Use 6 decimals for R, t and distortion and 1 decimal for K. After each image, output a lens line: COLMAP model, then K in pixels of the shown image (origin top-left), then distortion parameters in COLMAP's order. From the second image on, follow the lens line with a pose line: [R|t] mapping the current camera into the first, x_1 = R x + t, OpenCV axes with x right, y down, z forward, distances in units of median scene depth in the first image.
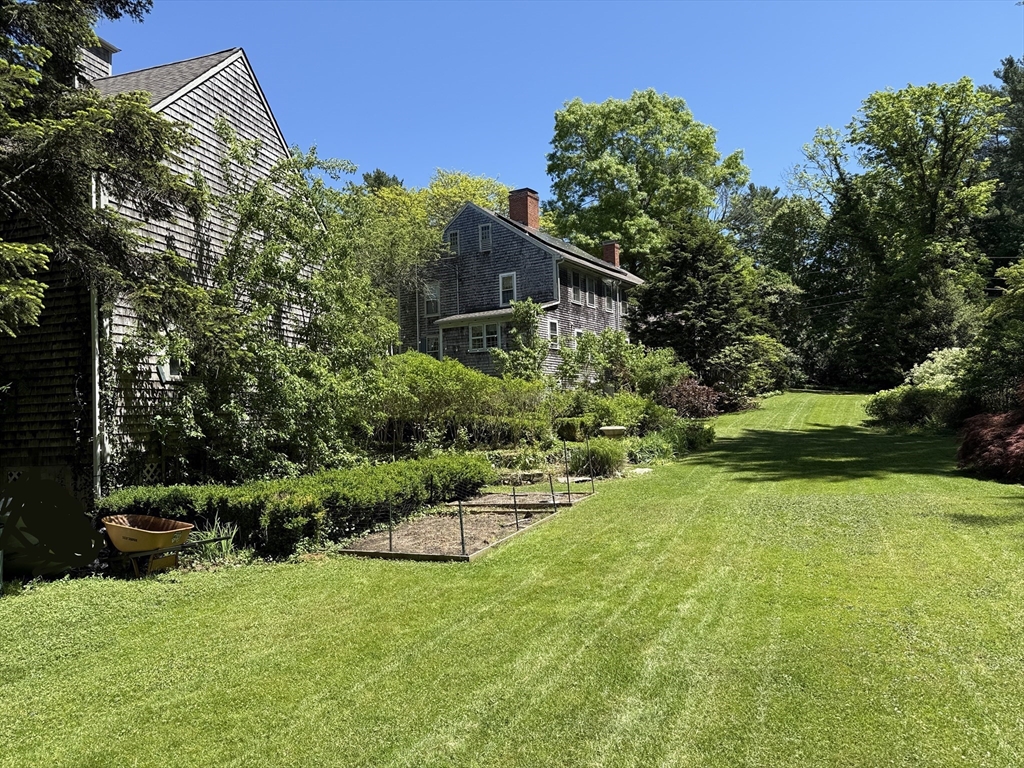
lens RADIAL K [[837.6, 0, 512.0], [0, 837.6, 384.0], [0, 0, 1]] dist [0.117477, -0.245584]
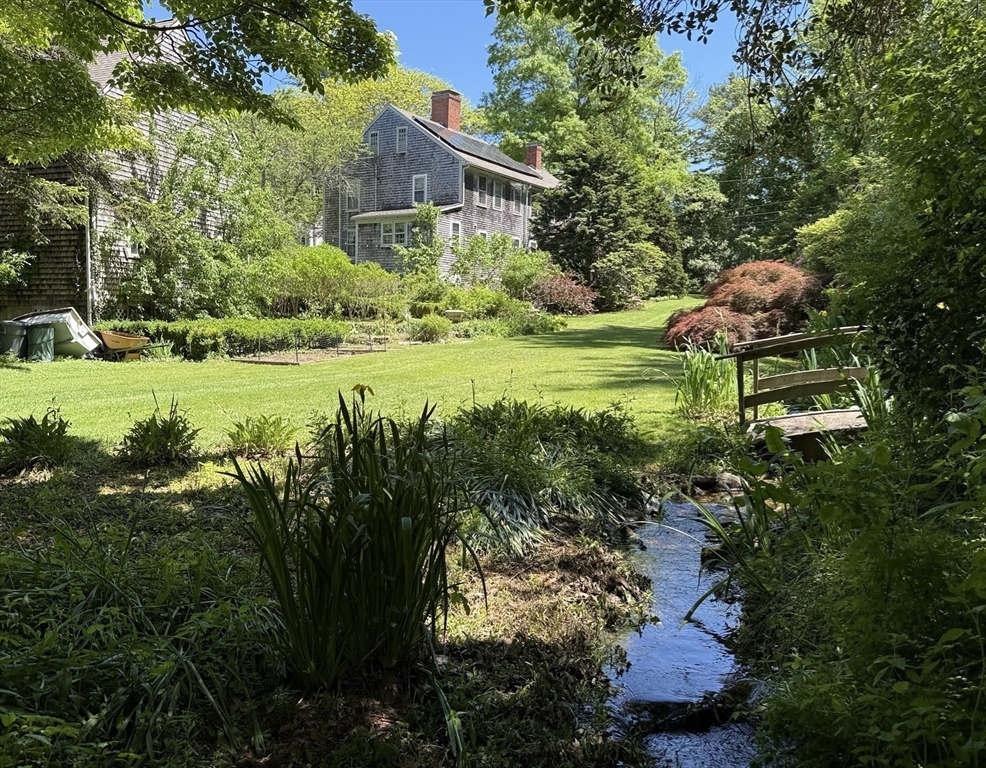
lens RADIAL K [[1013.2, 0, 473.4], [0, 1013.2, 419.2], [0, 0, 1]] dist [0.209852, -0.584737]
pose [[0.998122, 0.052427, -0.031676, 0.130693], [-0.047810, 0.990072, 0.132179, 0.004520], [0.038291, -0.130417, 0.990720, -0.389371]]
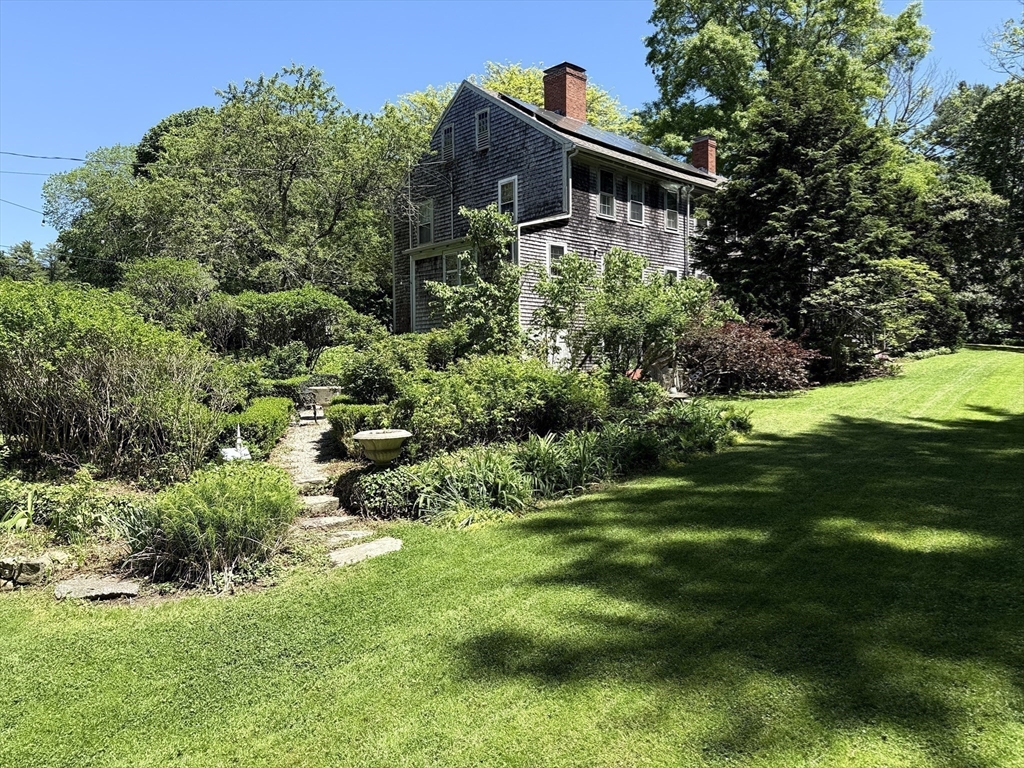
lens RADIAL K [[789.1, 0, 512.5], [0, 789.1, 401.9], [0, 0, 1]] dist [-0.001589, -0.009197]
pose [[0.963488, 0.019214, -0.267063, 0.186638], [0.002140, 0.996838, 0.079437, 0.000688], [0.267745, -0.077108, 0.960400, 0.381490]]
